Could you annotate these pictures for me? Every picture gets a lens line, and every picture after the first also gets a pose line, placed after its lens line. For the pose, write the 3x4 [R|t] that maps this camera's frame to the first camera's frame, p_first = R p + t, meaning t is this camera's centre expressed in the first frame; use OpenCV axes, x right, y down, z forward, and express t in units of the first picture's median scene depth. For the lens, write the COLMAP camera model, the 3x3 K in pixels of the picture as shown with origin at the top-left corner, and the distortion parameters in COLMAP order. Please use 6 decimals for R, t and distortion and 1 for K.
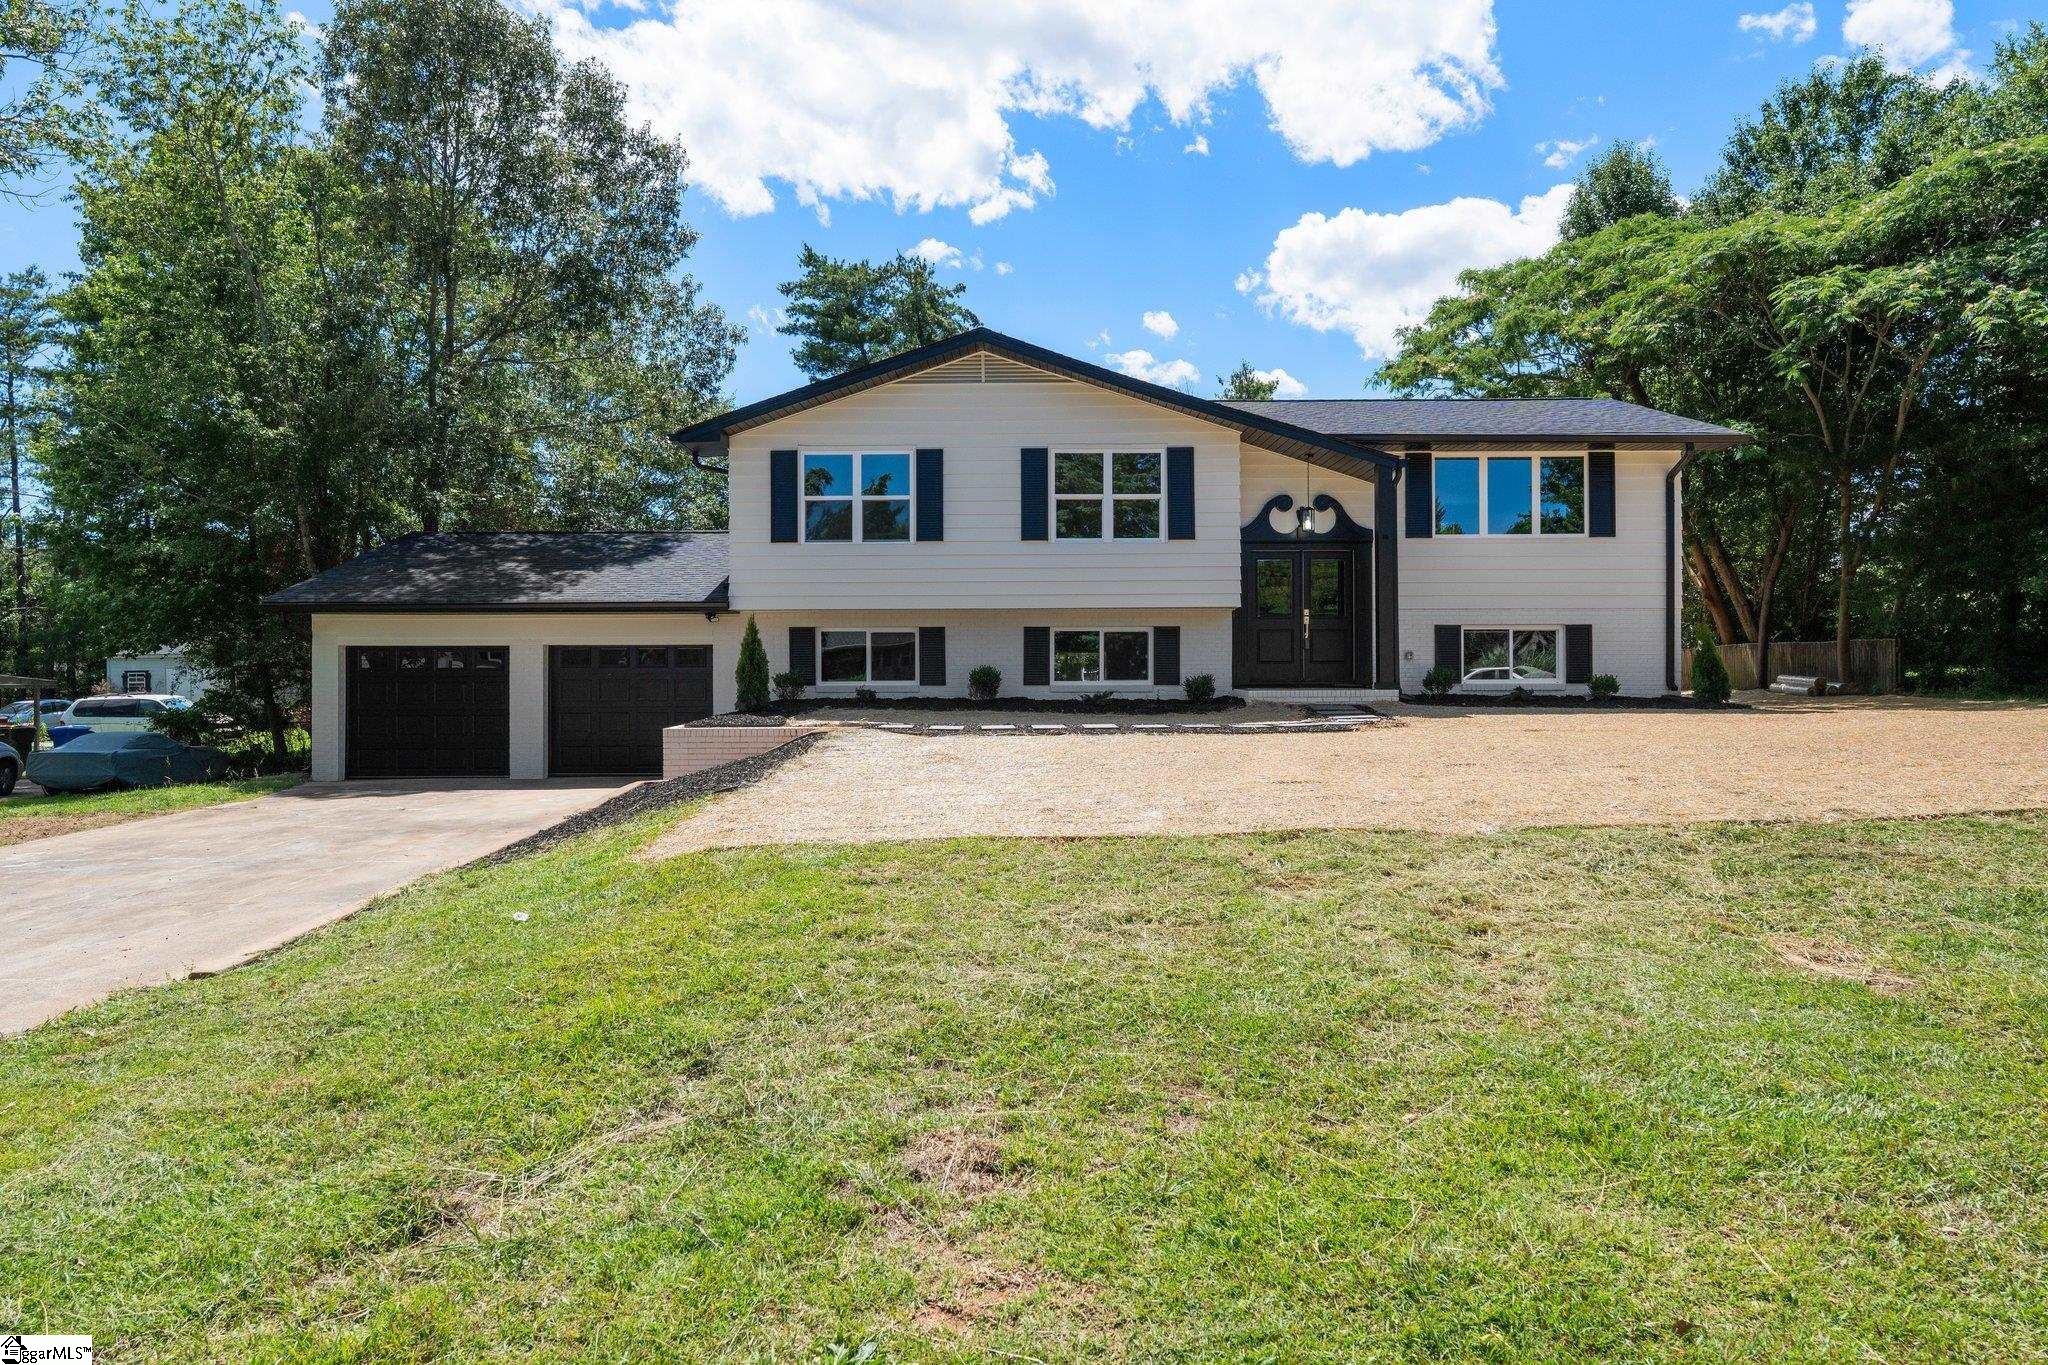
lens RADIAL K [[1332.6, 0, 1016.8], [0, 1332.6, 687.5], [0, 0, 1]] dist [-0.008252, -0.001975]
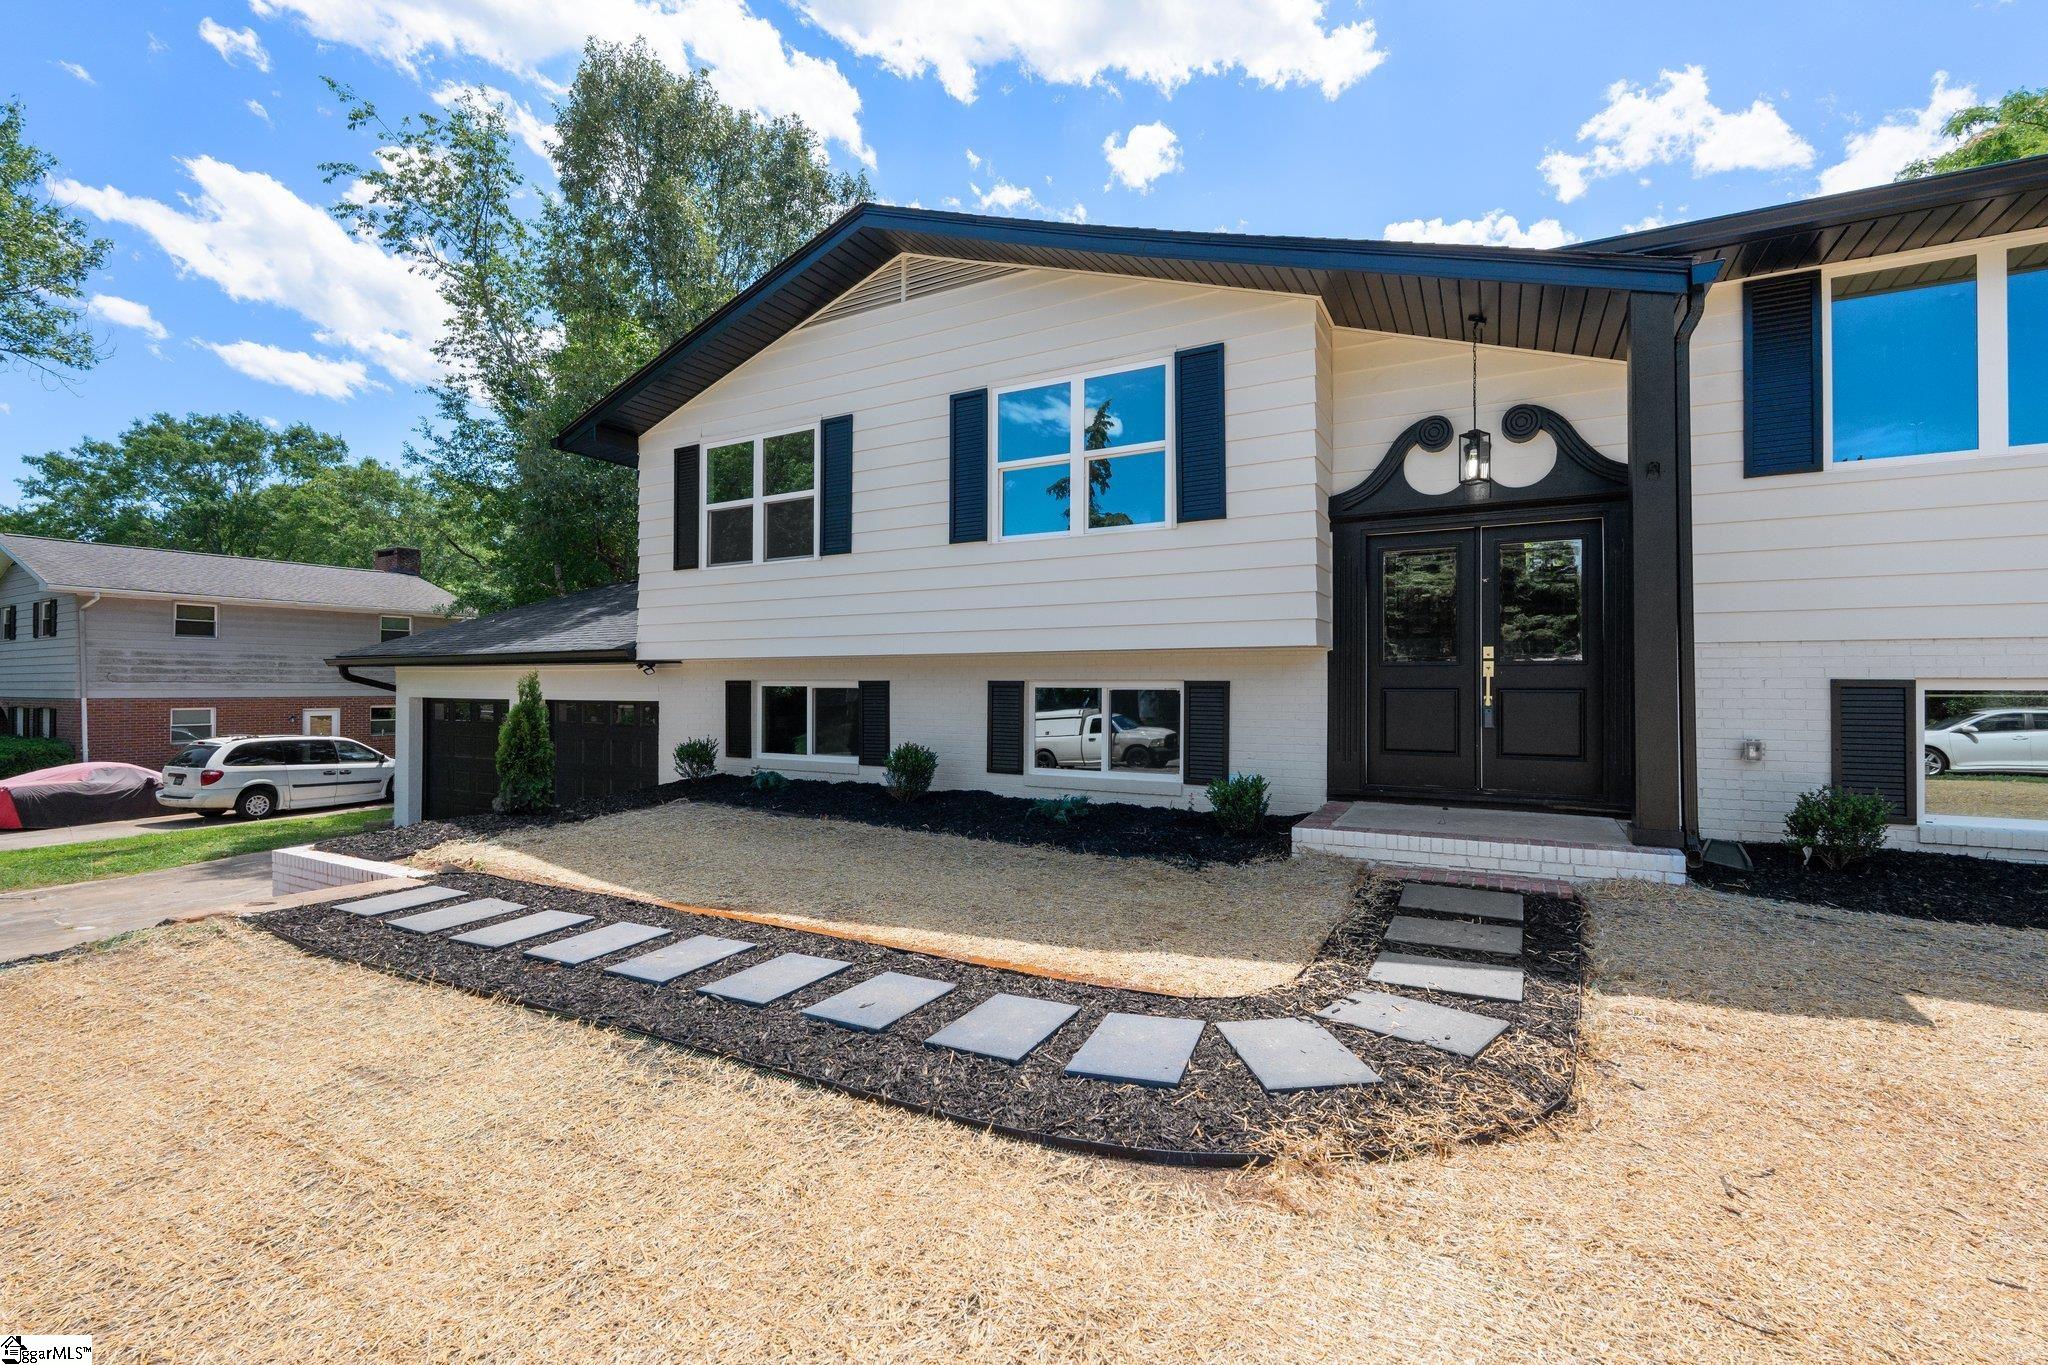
lens RADIAL K [[896.1, 0, 1023.7], [0, 896.1, 678.1], [0, 0, 1]] dist [-0.003175, -0.001254]
pose [[0.874437, 0.001296, -0.485138, 0.233477], [-0.003589, 0.999986, -0.003798, -0.046139], [0.485126, 0.005063, 0.874430, 0.646695]]
